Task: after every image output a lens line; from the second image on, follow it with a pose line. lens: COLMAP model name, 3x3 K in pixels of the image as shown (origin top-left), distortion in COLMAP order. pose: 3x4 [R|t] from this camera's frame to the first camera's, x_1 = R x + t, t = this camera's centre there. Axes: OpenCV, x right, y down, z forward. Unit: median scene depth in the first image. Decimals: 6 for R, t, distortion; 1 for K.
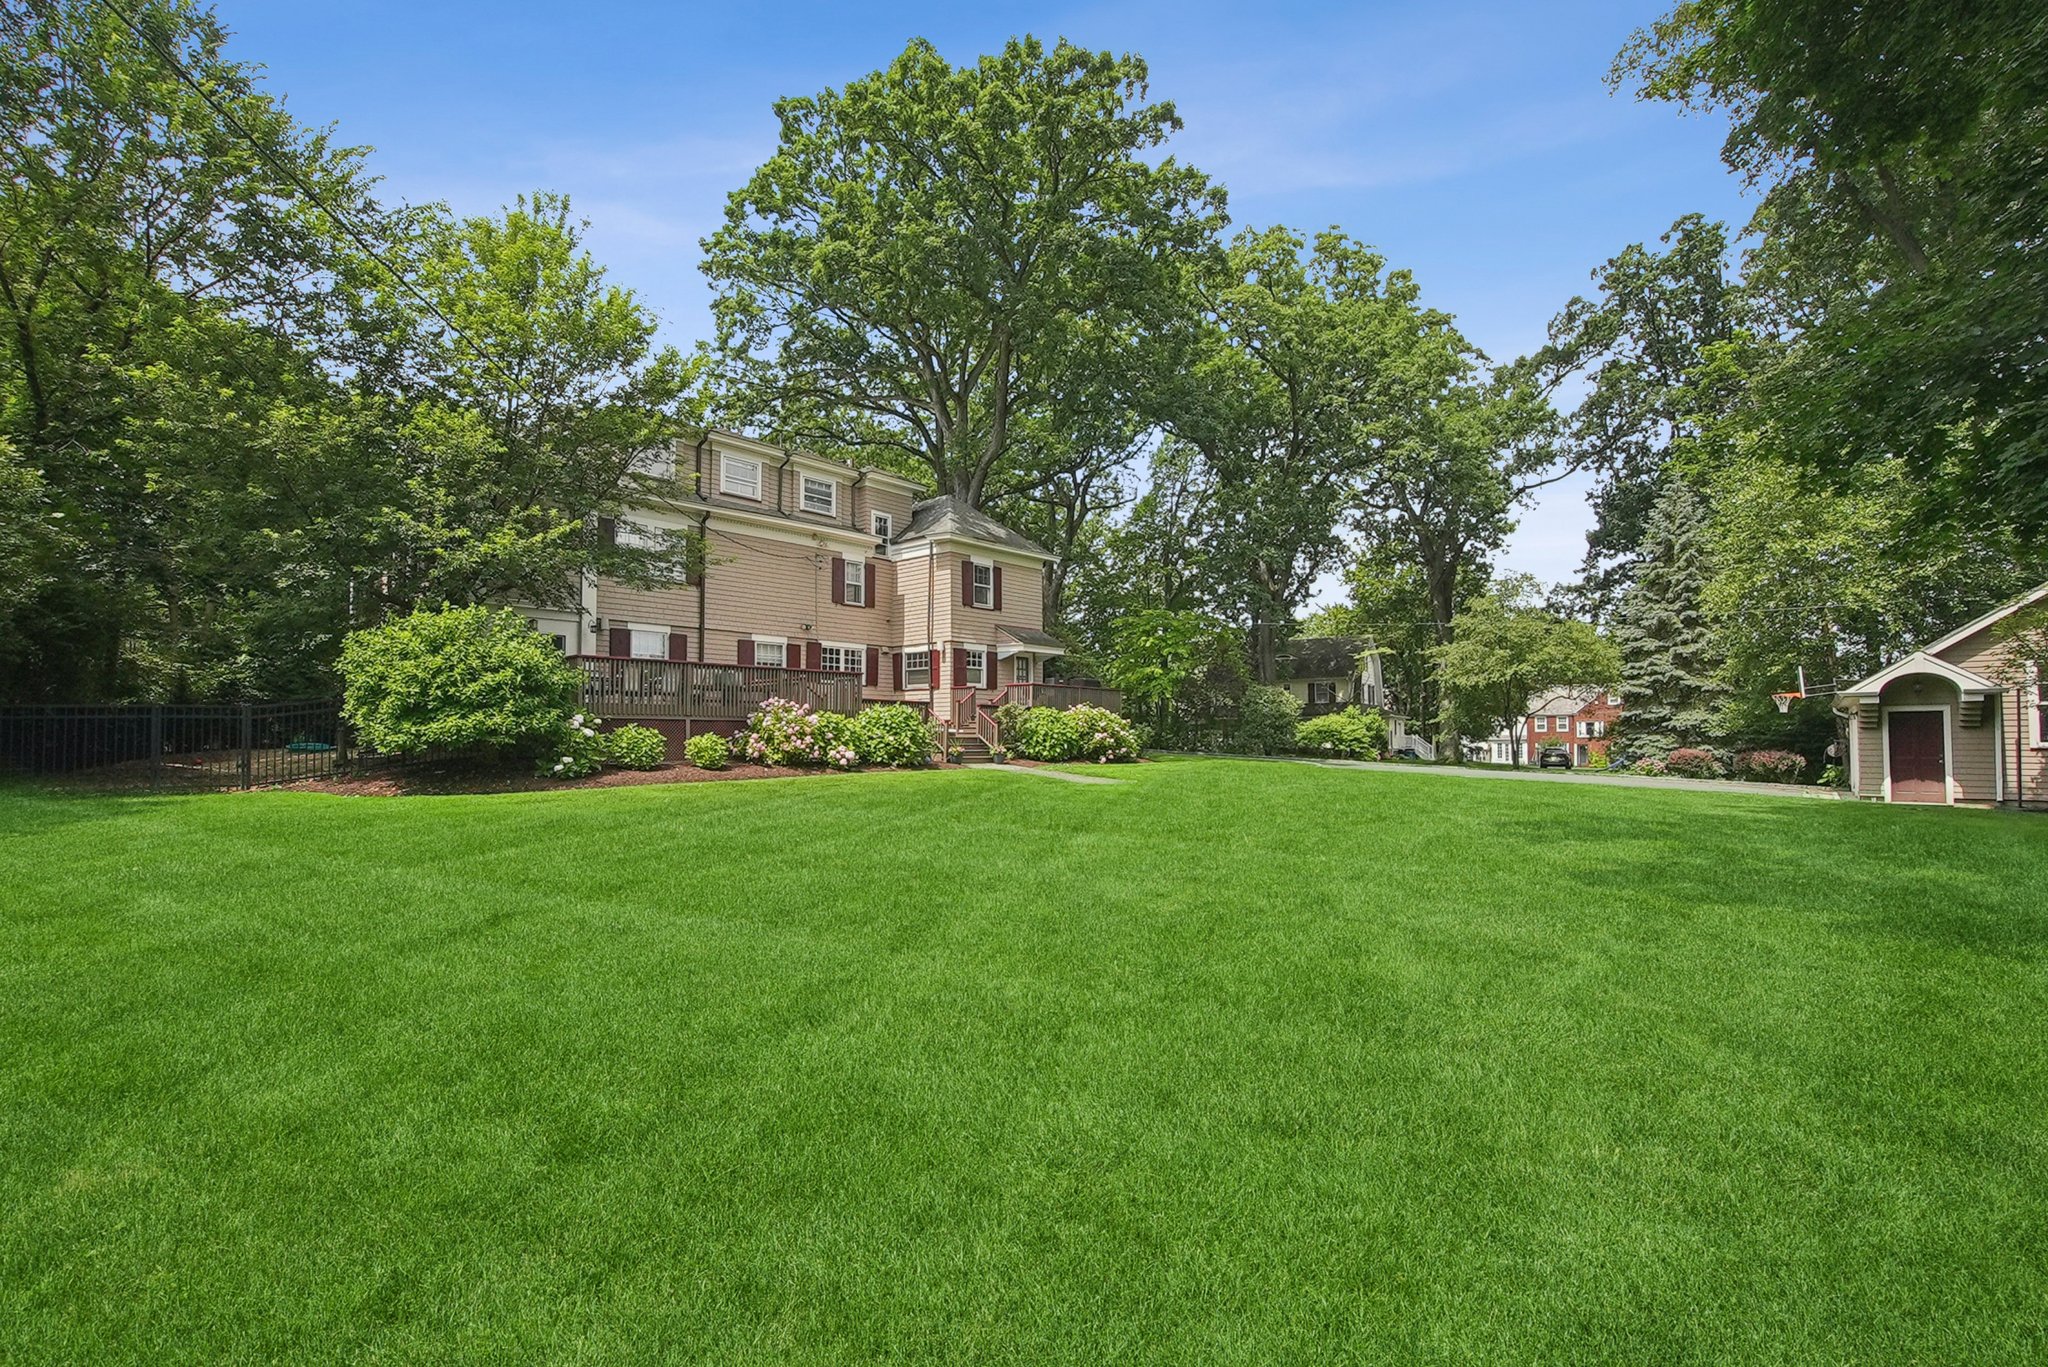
lens RADIAL K [[926.2, 0, 1024.0], [0, 926.2, 683.5], [0, 0, 1]] dist [-0.044106, -0.000071]
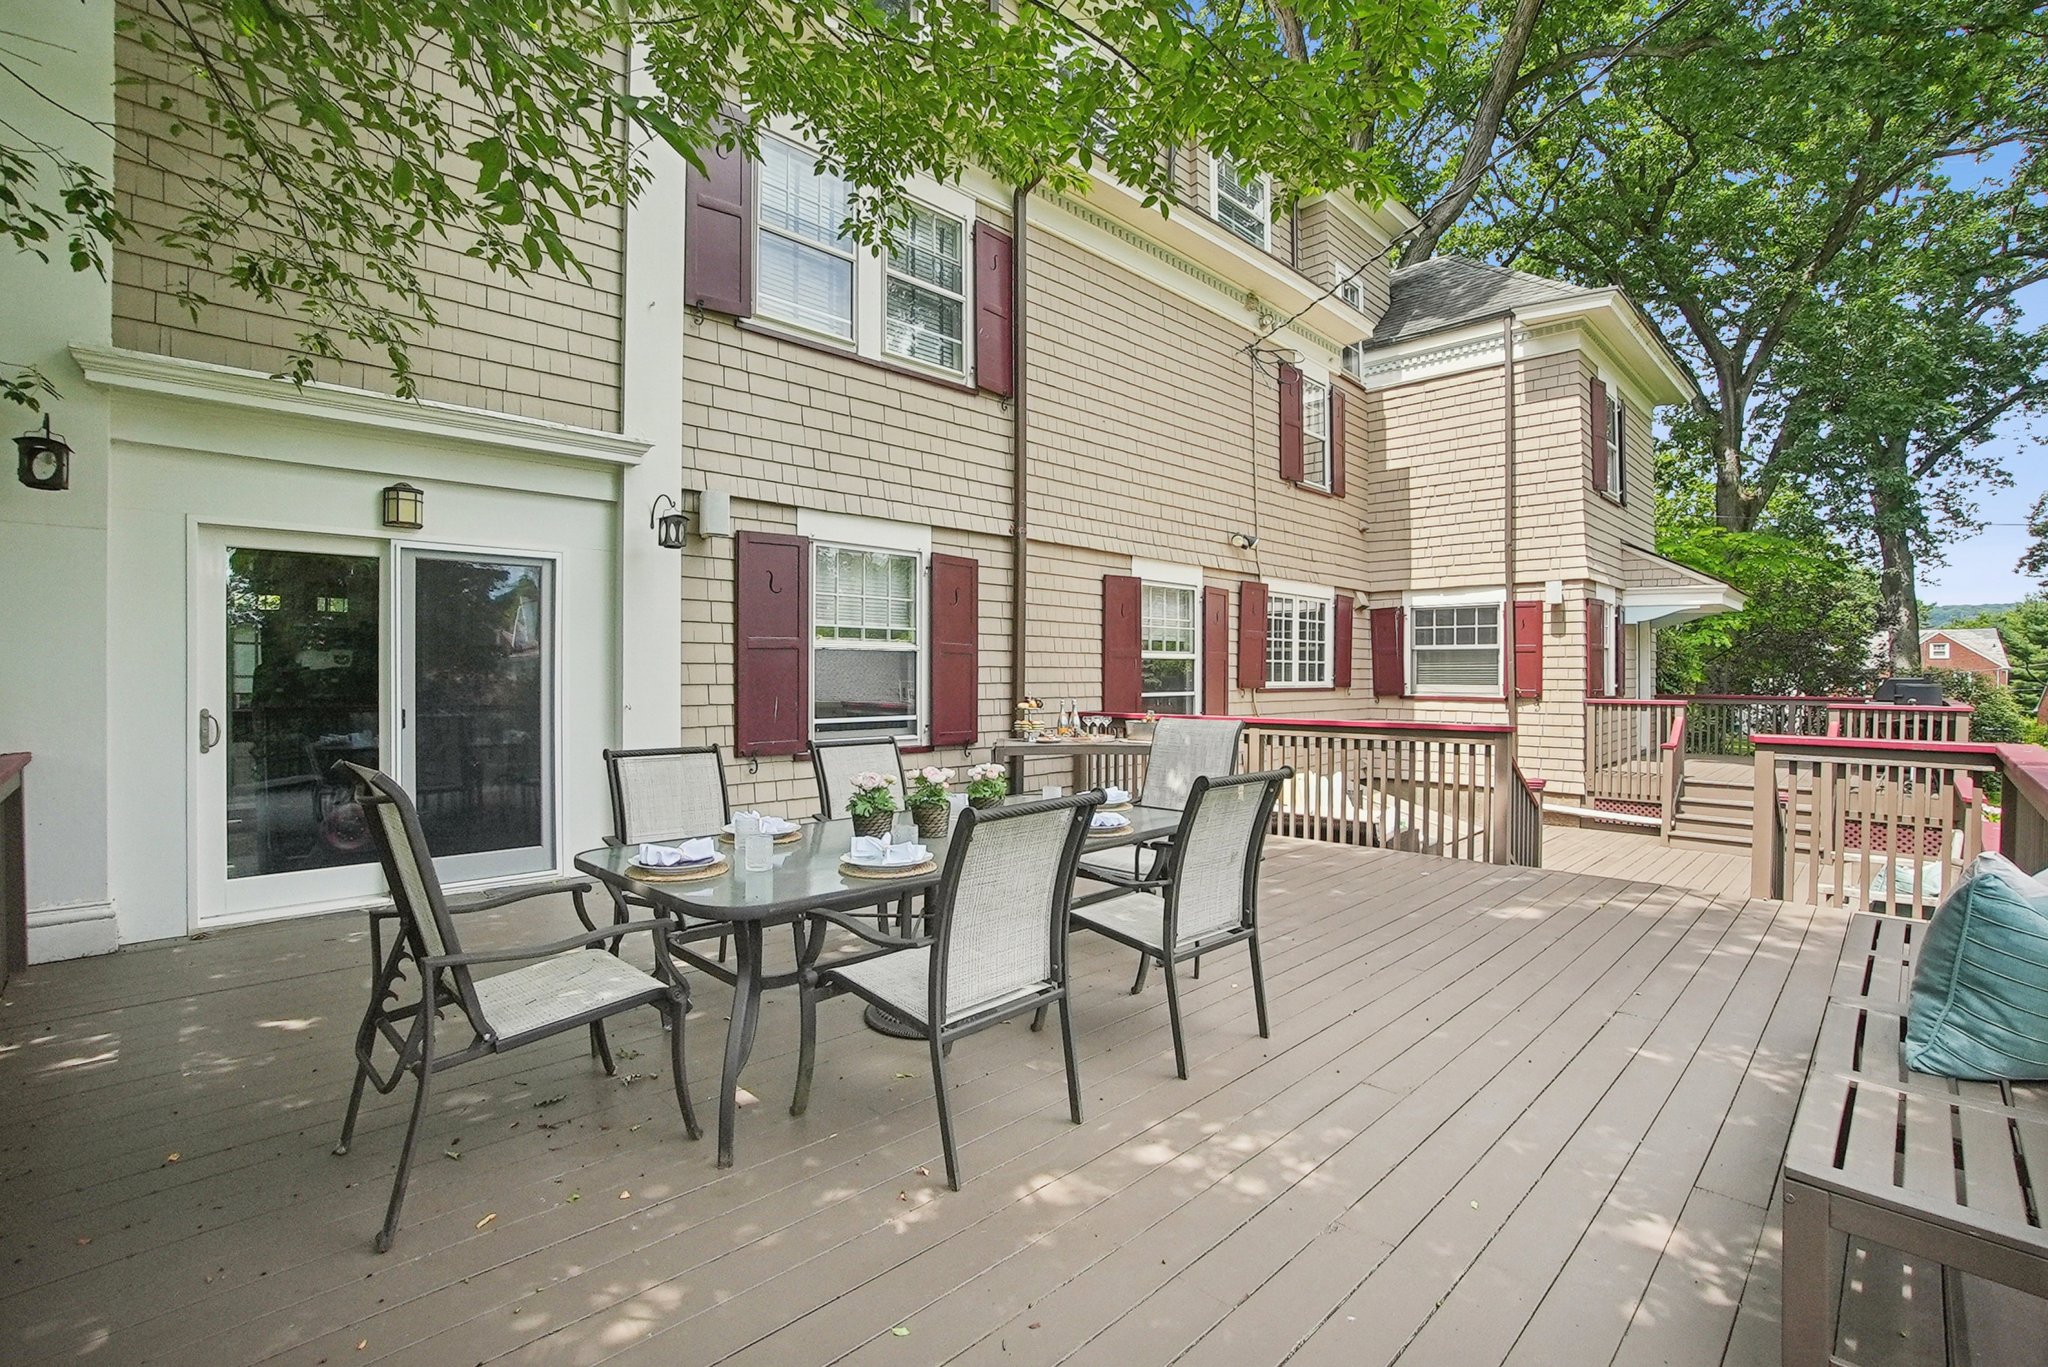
lens RADIAL K [[926.2, 0, 1024.0], [0, 926.2, 683.5], [0, 0, 1]] dist [-0.044106, -0.000071]
pose [[0.993436, 0.007300, -0.114152, -0.267310], [0.000086, 0.997913, 0.064569, -0.026832], [0.114385, -0.064155, 0.991363, 0.588819]]
